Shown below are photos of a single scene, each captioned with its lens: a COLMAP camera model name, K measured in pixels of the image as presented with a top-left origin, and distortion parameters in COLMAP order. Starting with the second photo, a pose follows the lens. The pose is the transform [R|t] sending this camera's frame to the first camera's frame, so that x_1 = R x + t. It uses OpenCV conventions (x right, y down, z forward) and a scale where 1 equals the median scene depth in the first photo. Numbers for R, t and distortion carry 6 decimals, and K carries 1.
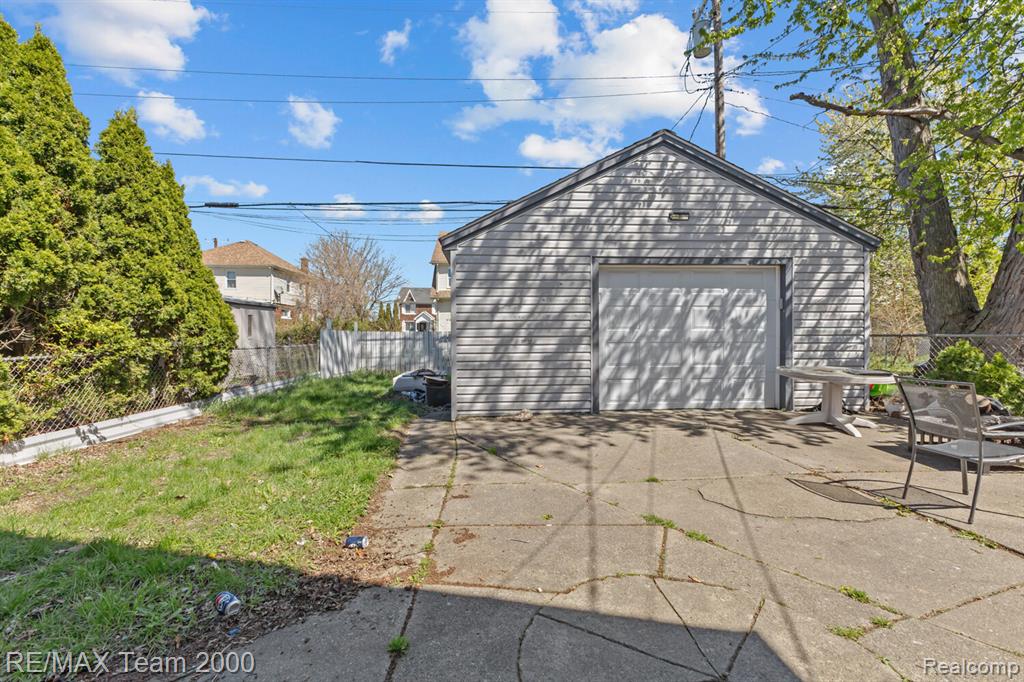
lens RADIAL K [[439.8, 0, 497.0], [0, 439.8, 333.0], [0, 0, 1]] dist [0.015885, -0.006408]
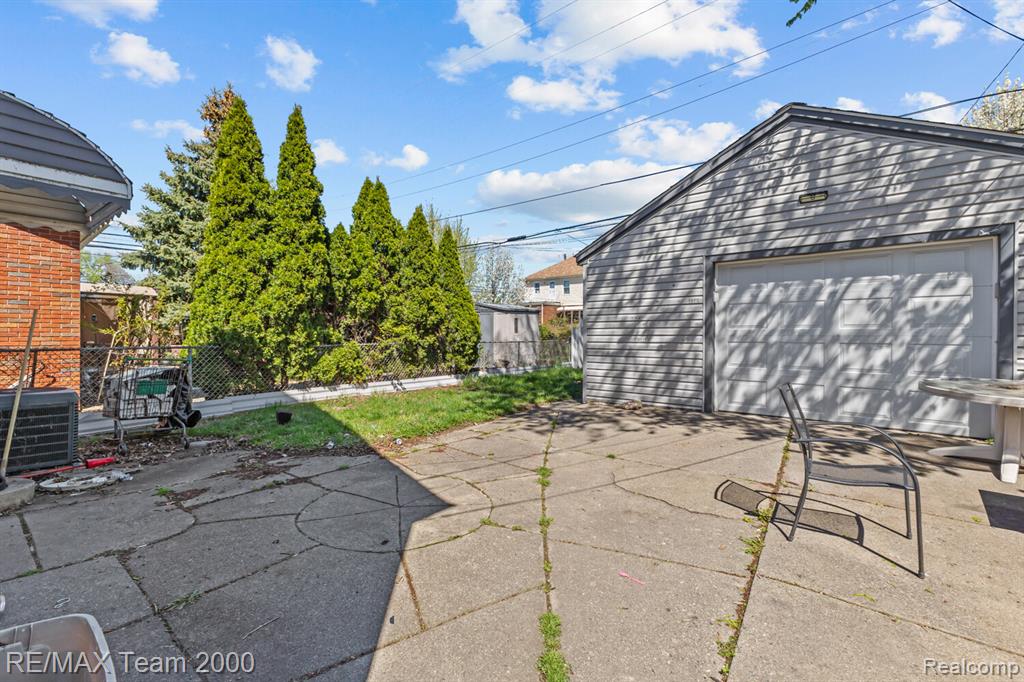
lens RADIAL K [[438.4, 0, 518.0], [0, 438.4, 335.1], [0, 0, 1]] dist [0.003436, 0.000173]
pose [[0.738109, 0.006025, -0.674654, 0.640056], [0.003328, 0.999915, 0.012571, -0.007755], [0.674673, -0.011524, 0.738027, -0.030250]]
